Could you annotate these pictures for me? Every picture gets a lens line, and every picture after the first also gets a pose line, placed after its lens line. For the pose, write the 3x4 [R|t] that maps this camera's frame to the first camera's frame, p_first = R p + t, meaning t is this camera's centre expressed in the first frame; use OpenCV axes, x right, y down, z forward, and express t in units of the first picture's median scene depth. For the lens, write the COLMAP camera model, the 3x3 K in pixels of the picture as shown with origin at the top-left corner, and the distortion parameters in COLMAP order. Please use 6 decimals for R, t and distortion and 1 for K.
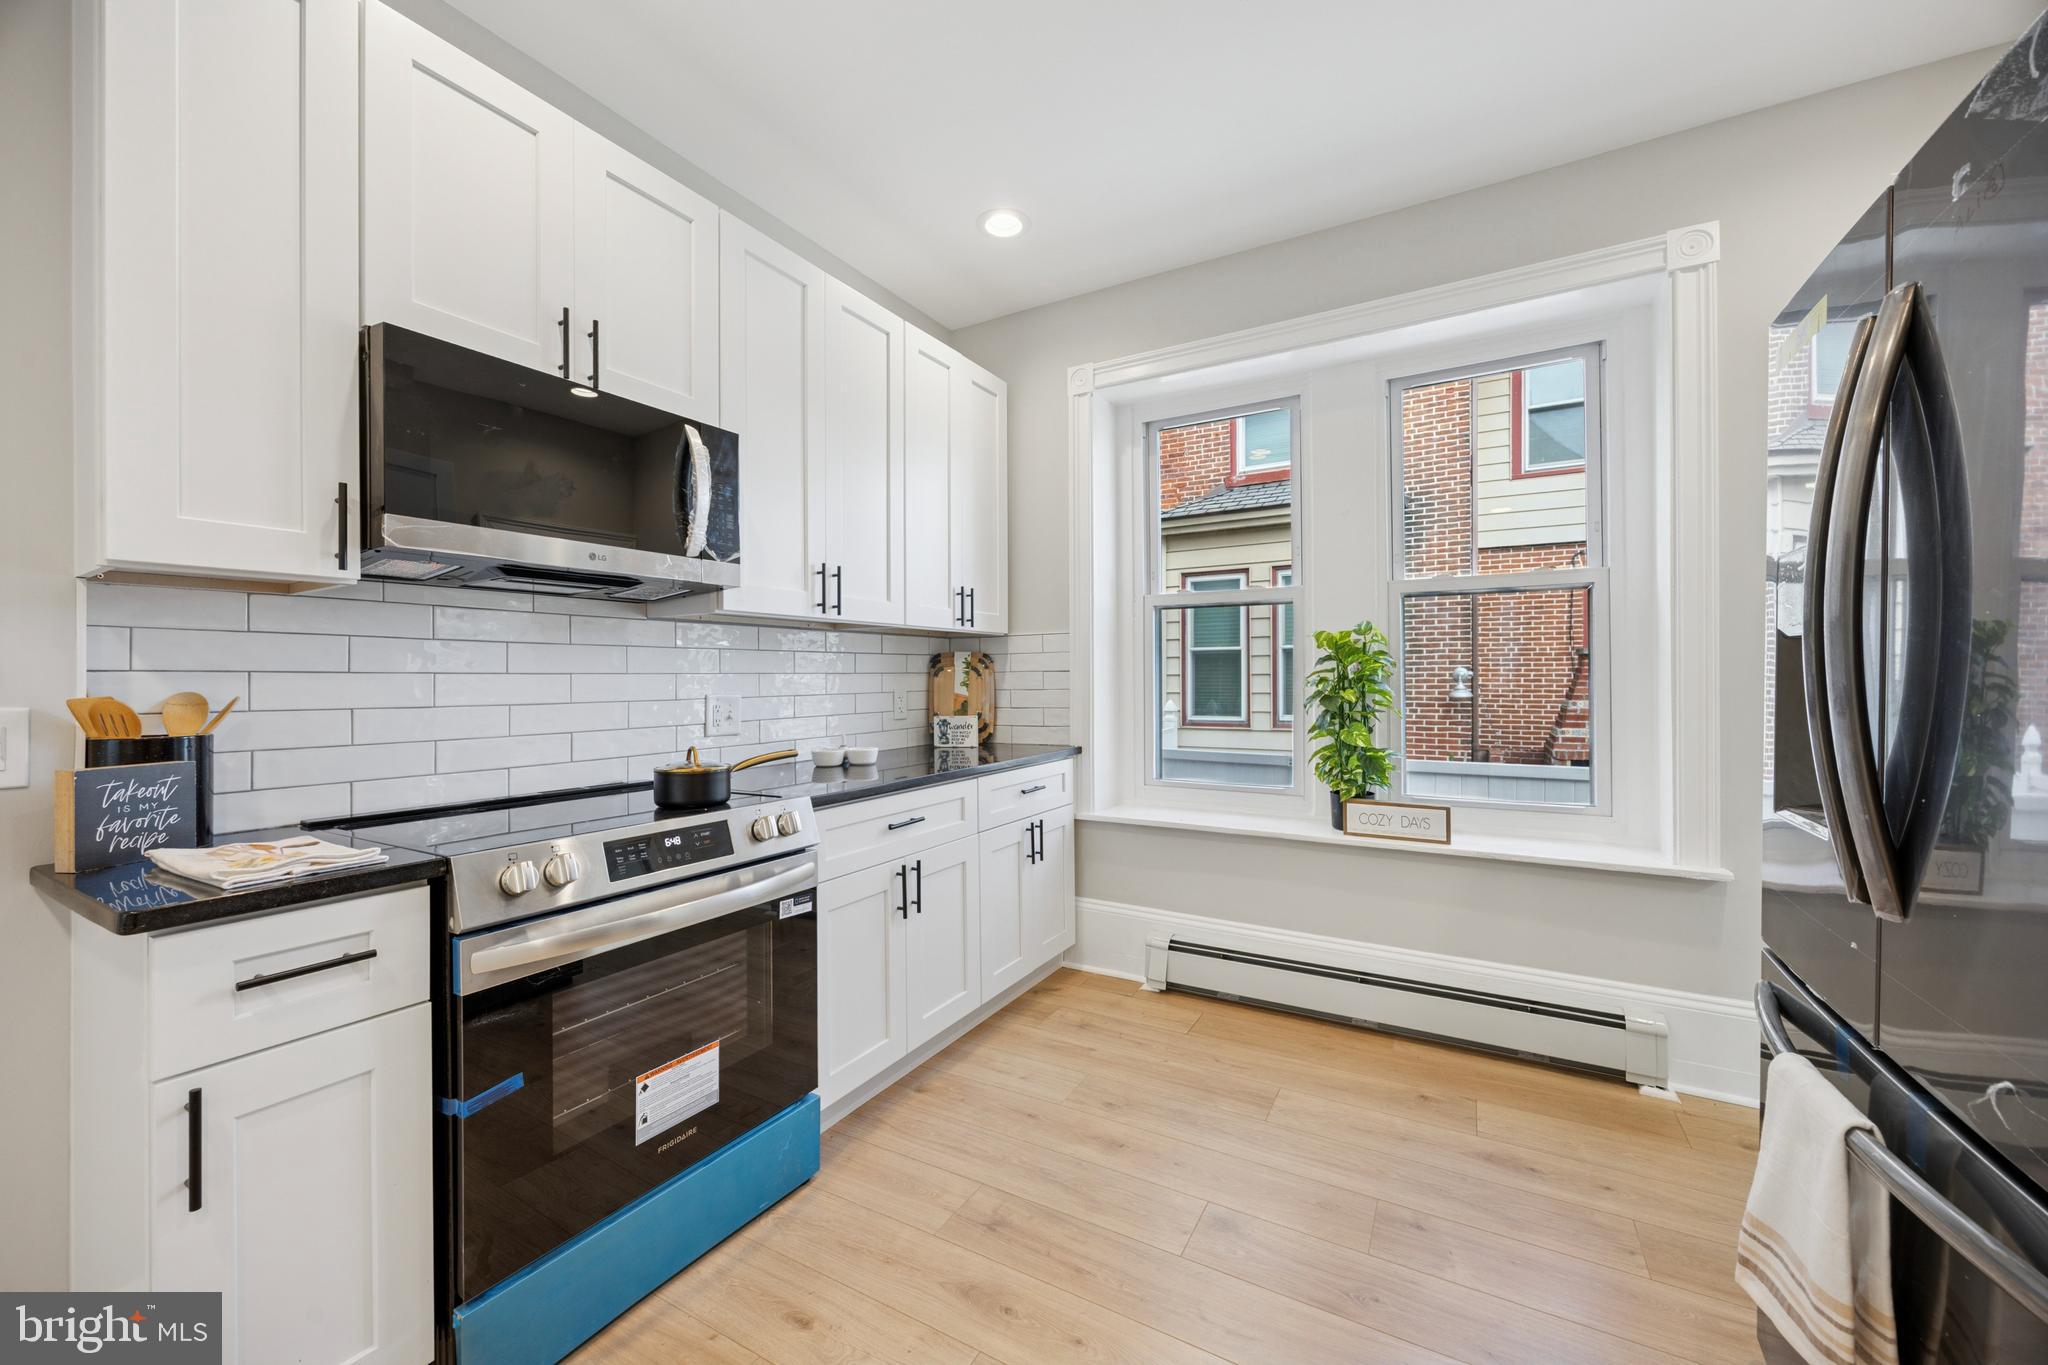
lens RADIAL K [[782.2, 0, 1020.9], [0, 782.2, 678.1], [0, 0, 1]] dist [-0.001536, -0.000060]
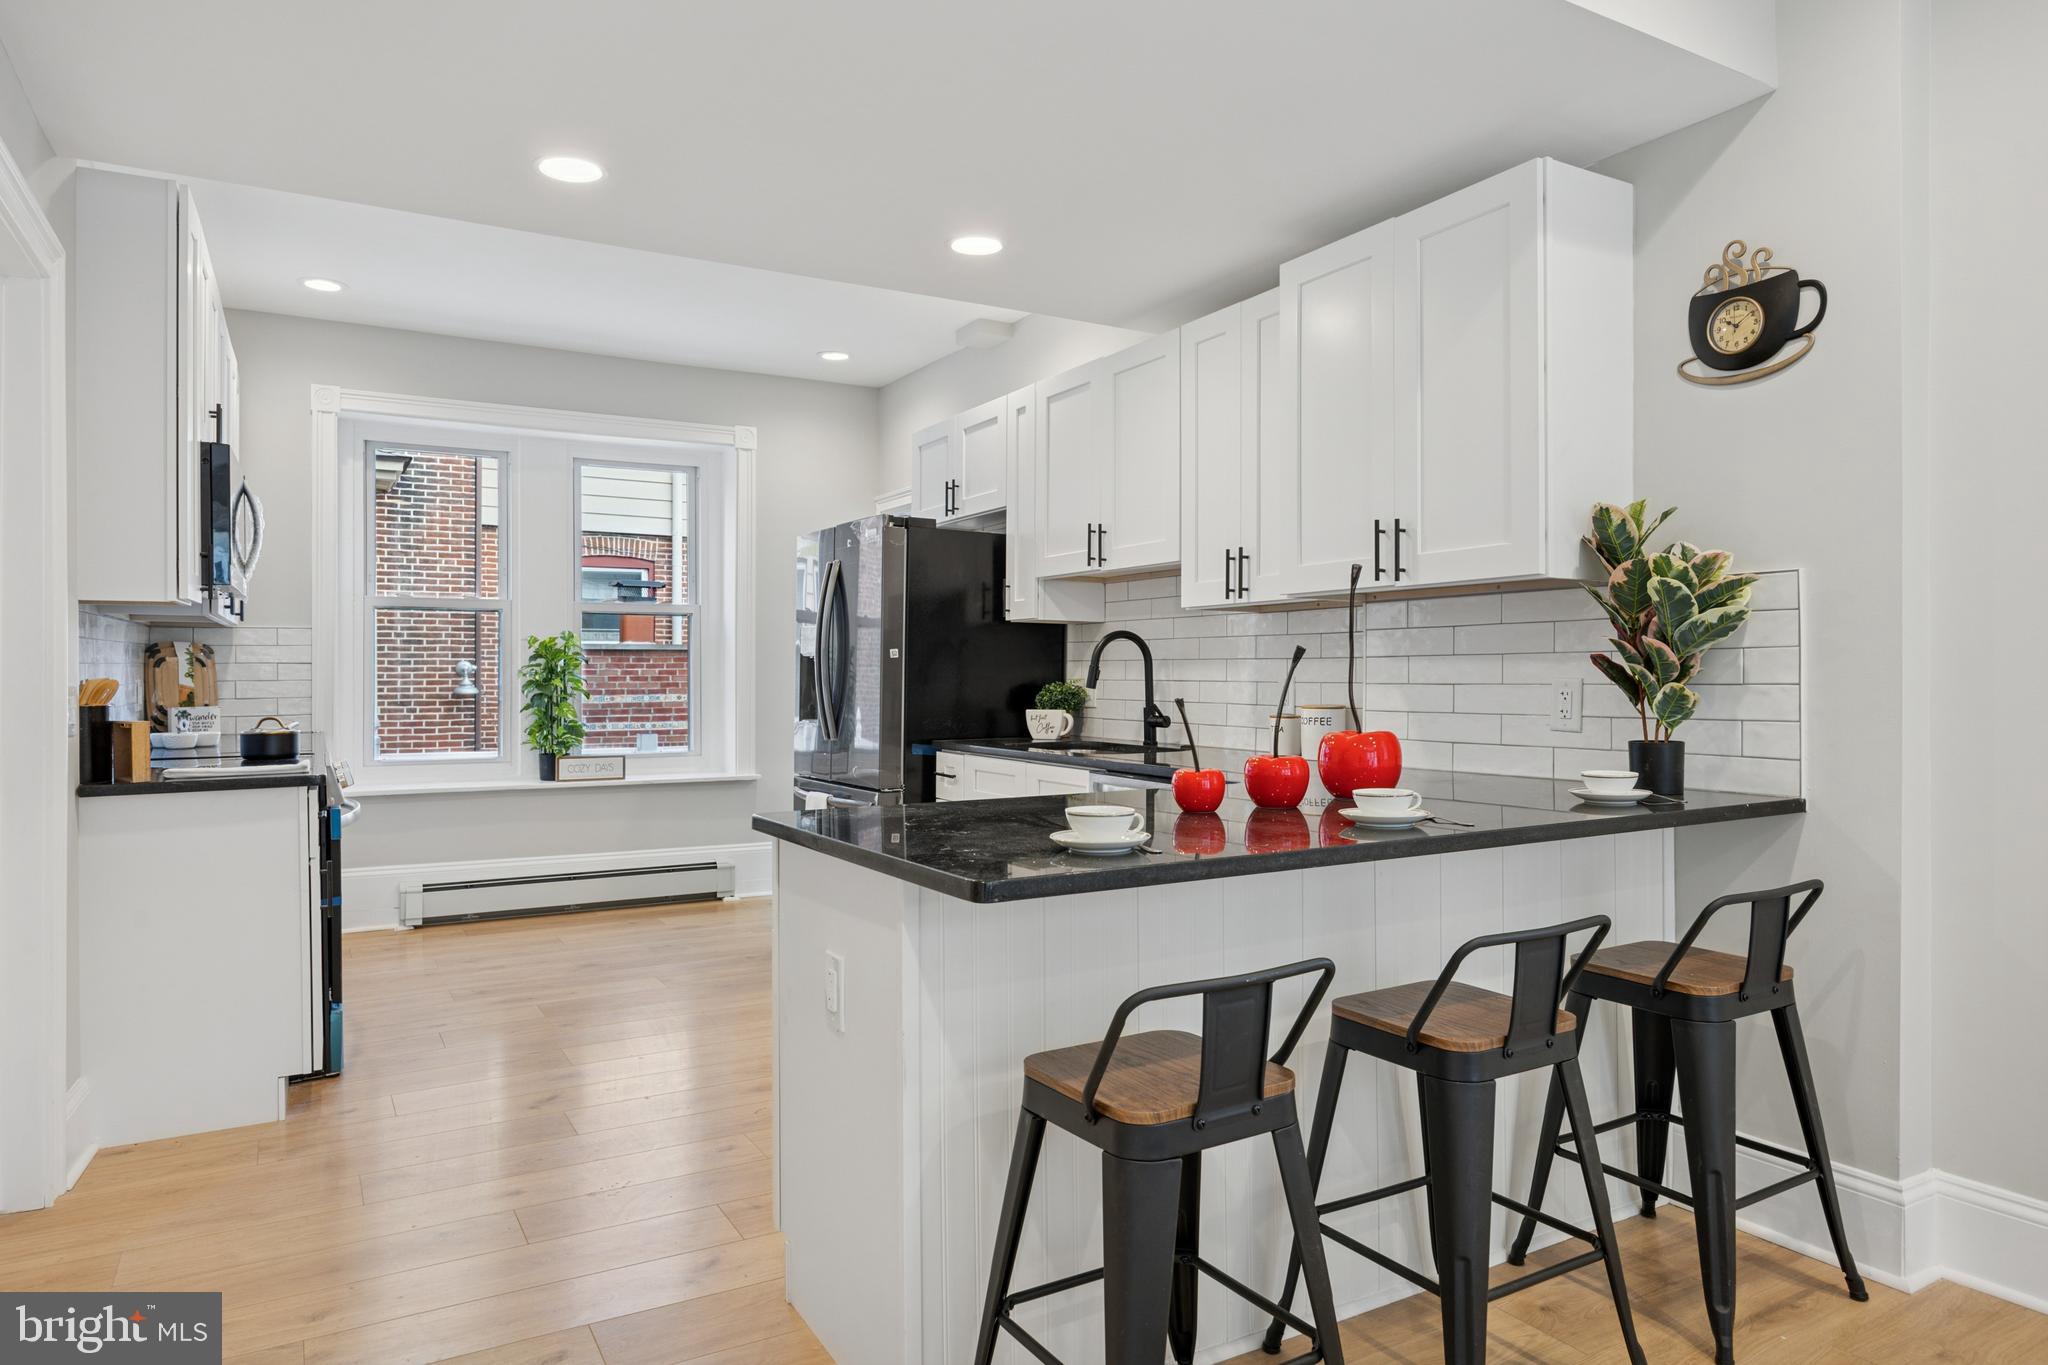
lens RADIAL K [[1249.7, 0, 1024.8], [0, 1249.7, 678.6], [0, 0, 1]] dist [-0.002342, -0.000316]
pose [[0.498708, 0.000100, 0.866770, -1.024809], [-0.002983, 0.999994, 0.001601, 0.007349], [-0.866765, -0.003385, 0.498705, -0.782481]]
